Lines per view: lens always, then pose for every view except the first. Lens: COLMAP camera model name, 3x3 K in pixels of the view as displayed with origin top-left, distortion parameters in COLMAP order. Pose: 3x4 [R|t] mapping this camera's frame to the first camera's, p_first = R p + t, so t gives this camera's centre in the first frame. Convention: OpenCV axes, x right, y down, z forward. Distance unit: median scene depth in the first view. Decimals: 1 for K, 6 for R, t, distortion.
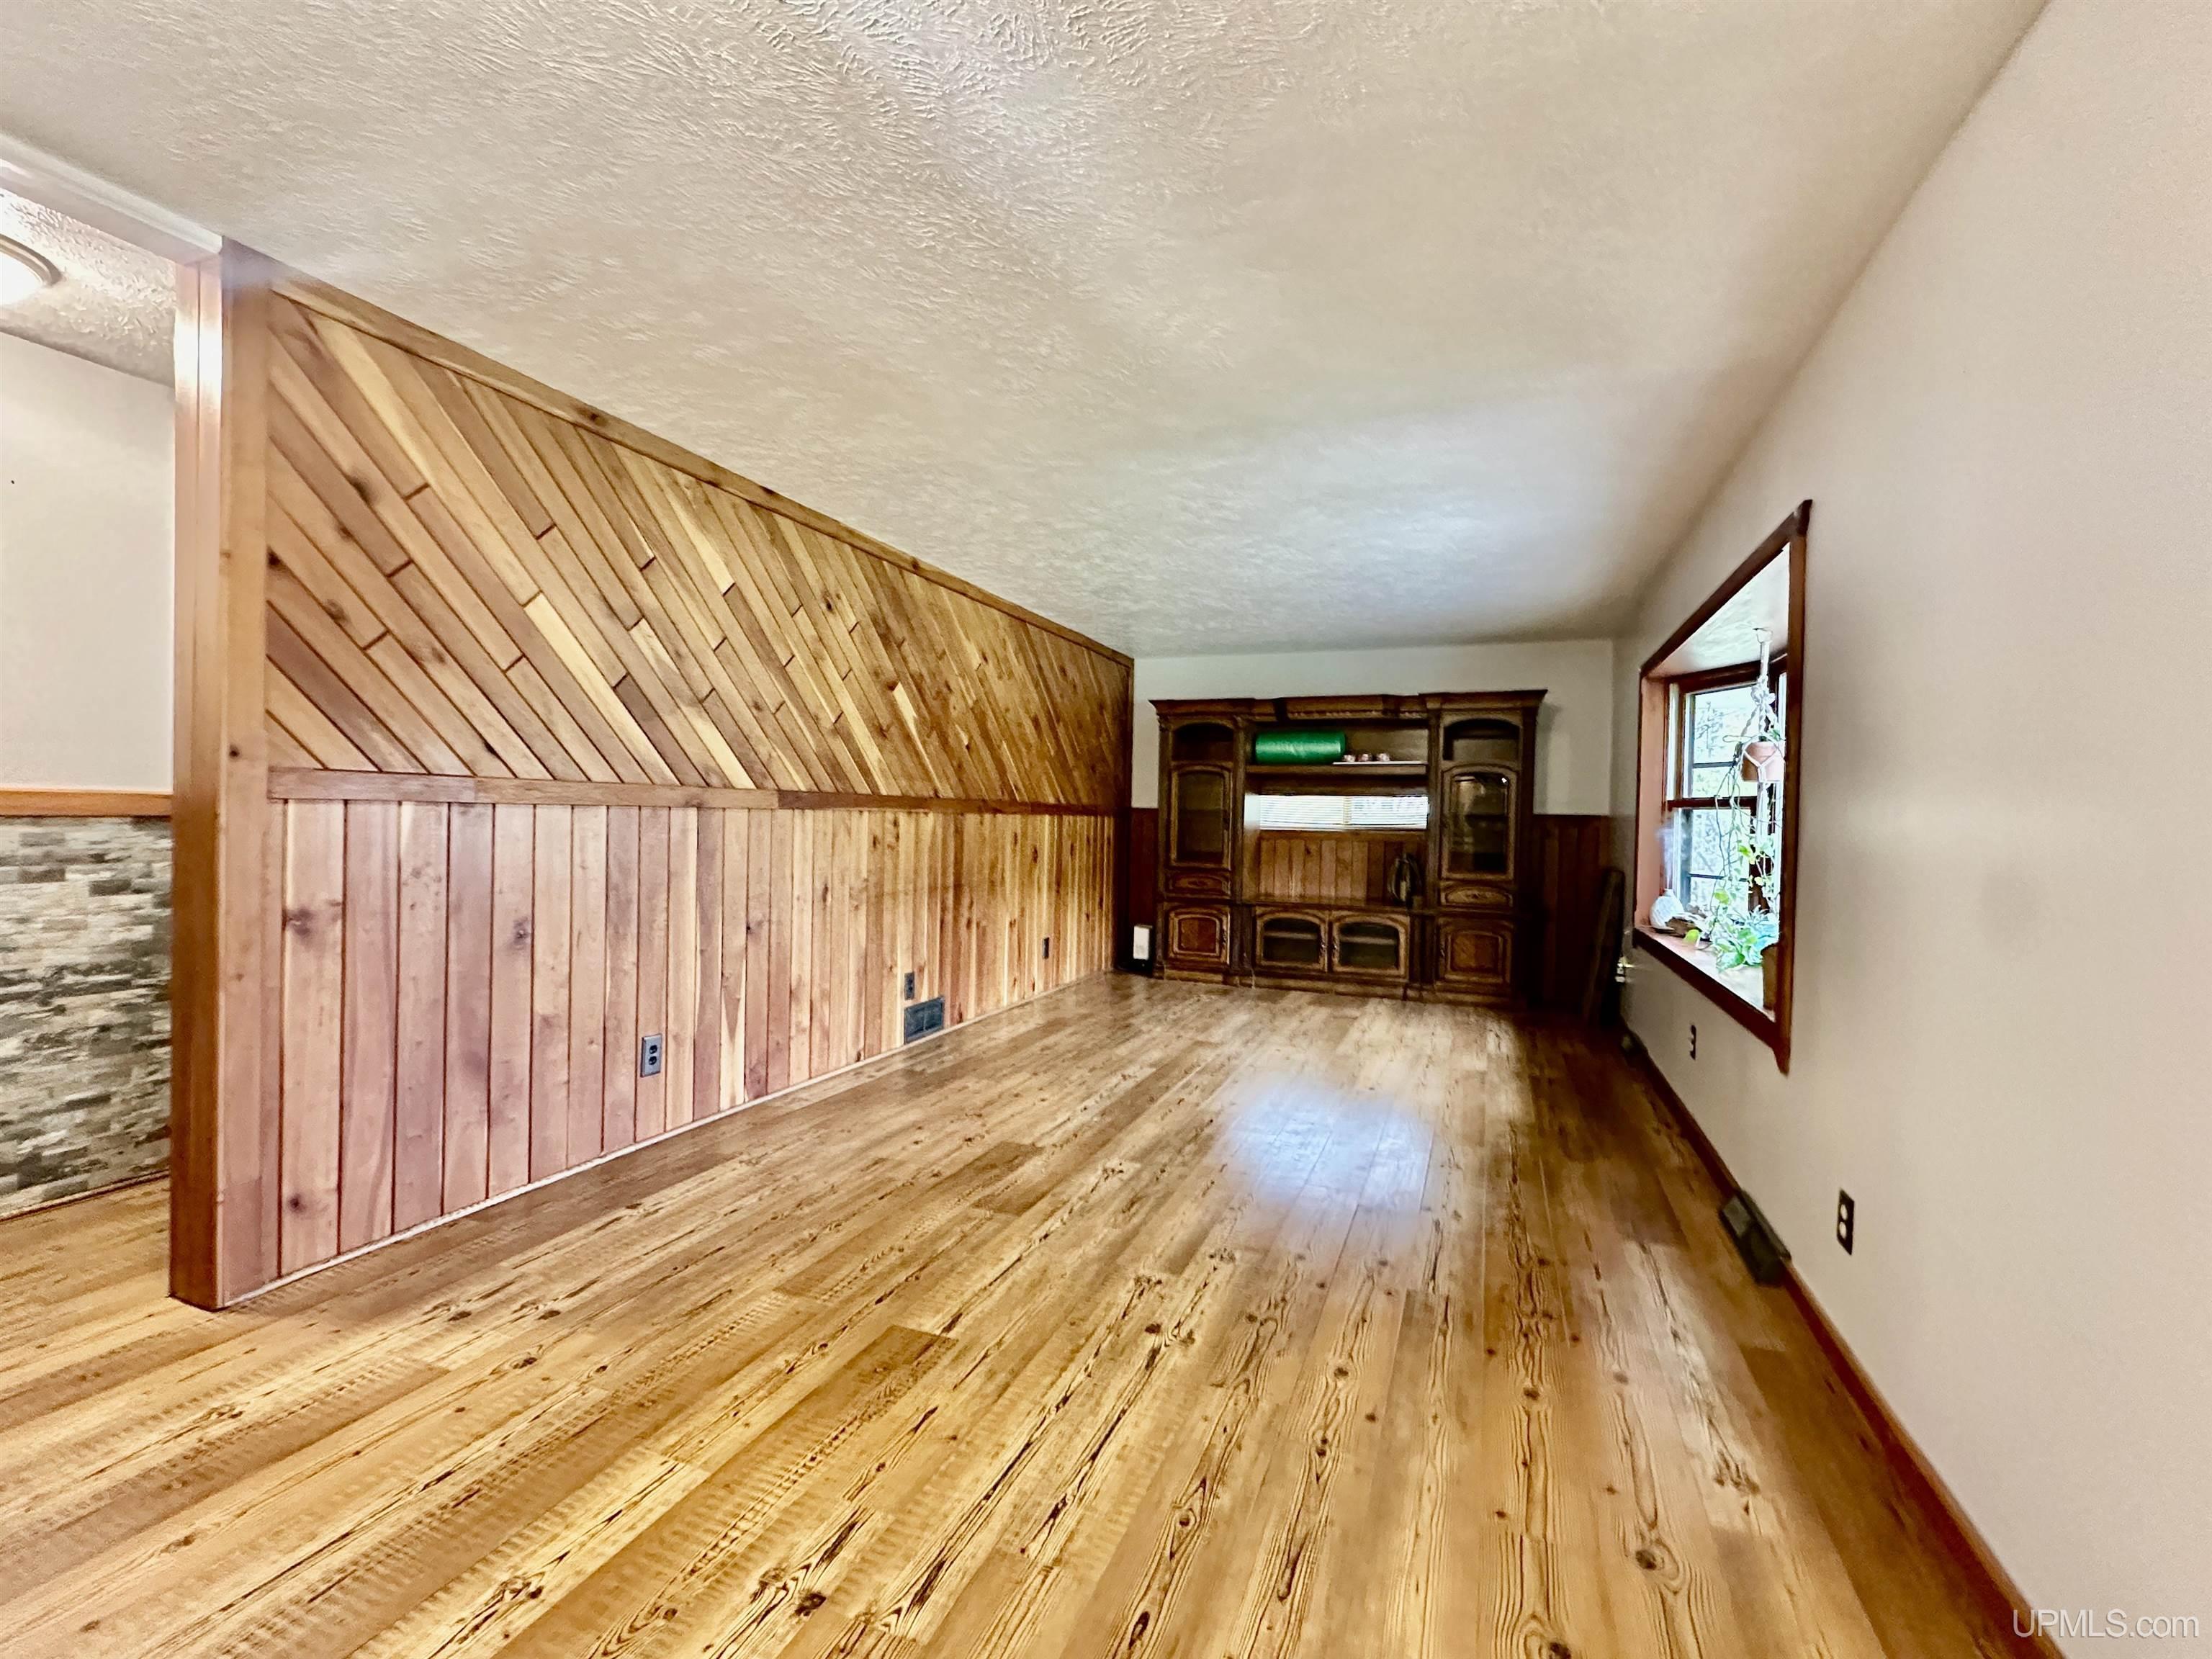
lens RADIAL K [[973.2, 0, 1106.0], [0, 973.2, 829.5], [0, 0, 1]] dist [-0.002241, -0.000213]
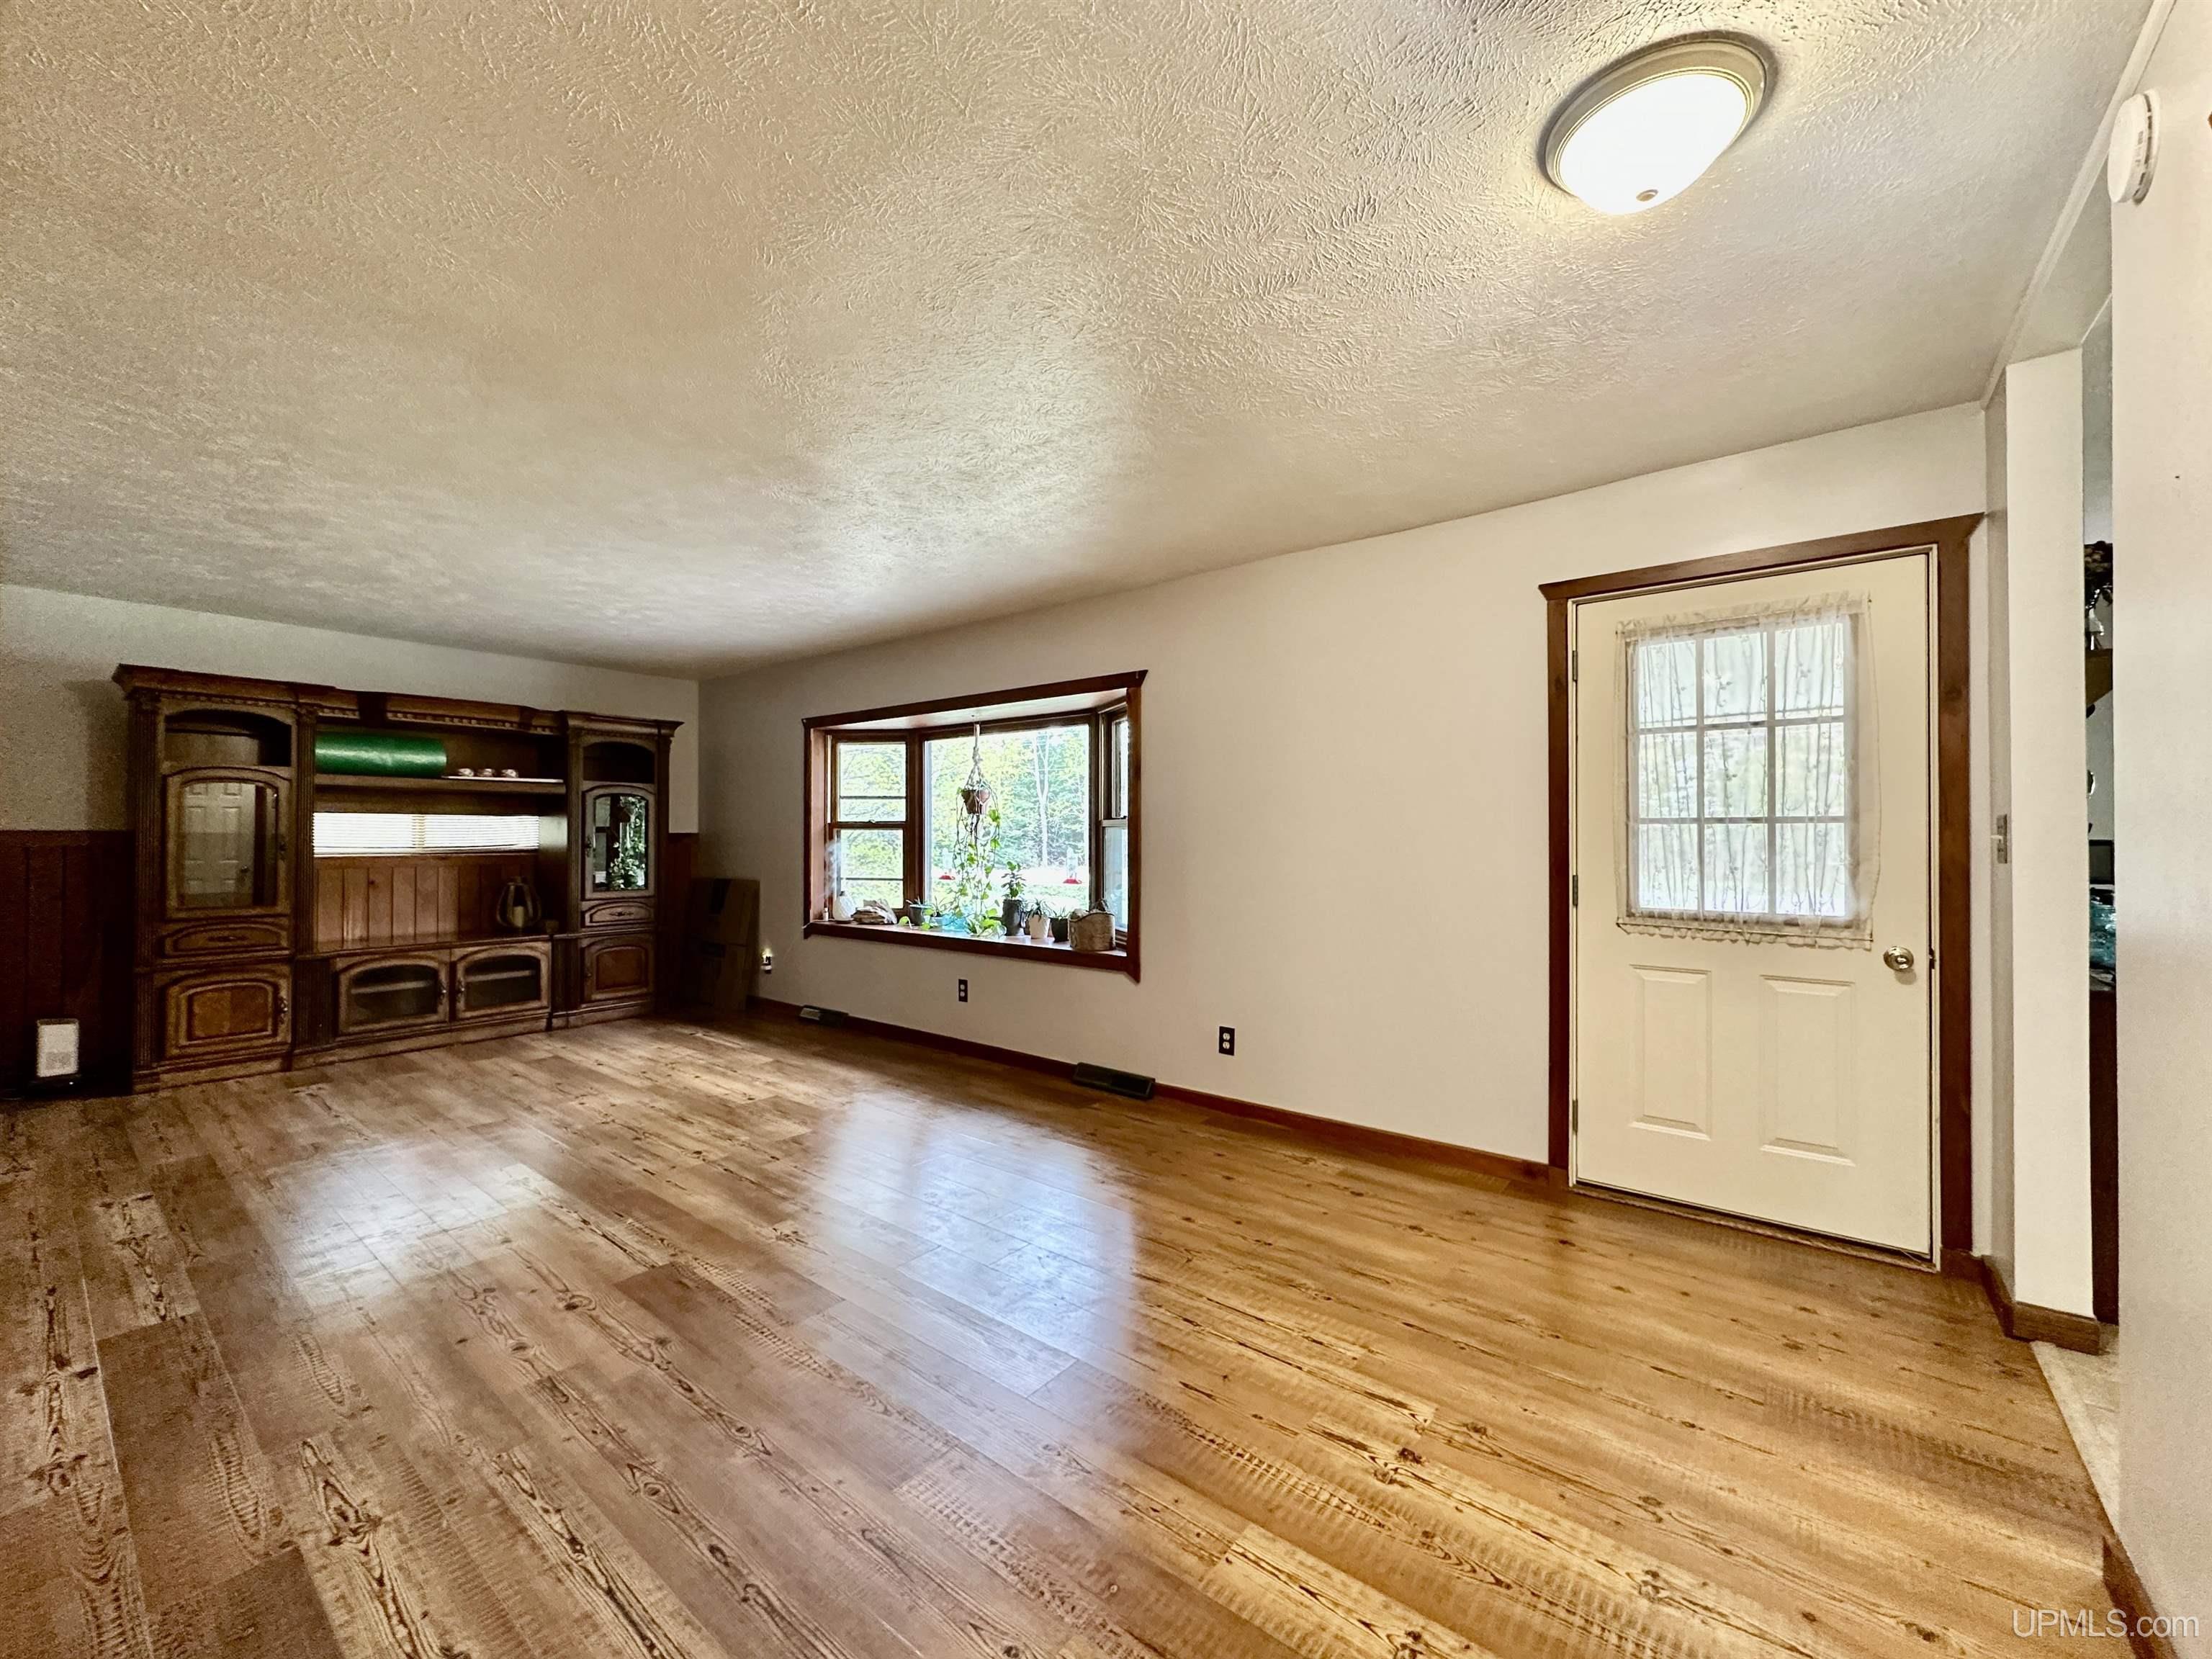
lens RADIAL K [[878.0, 0, 1106.0], [0, 878.0, 829.5], [0, 0, 1]] dist [-0.005686, 0.000233]
pose [[0.291649, -0.013949, 0.956424, -0.543358], [0.018313, 0.999792, 0.008998, -0.029879], [-0.956350, 0.014891, 0.291844, 0.358738]]
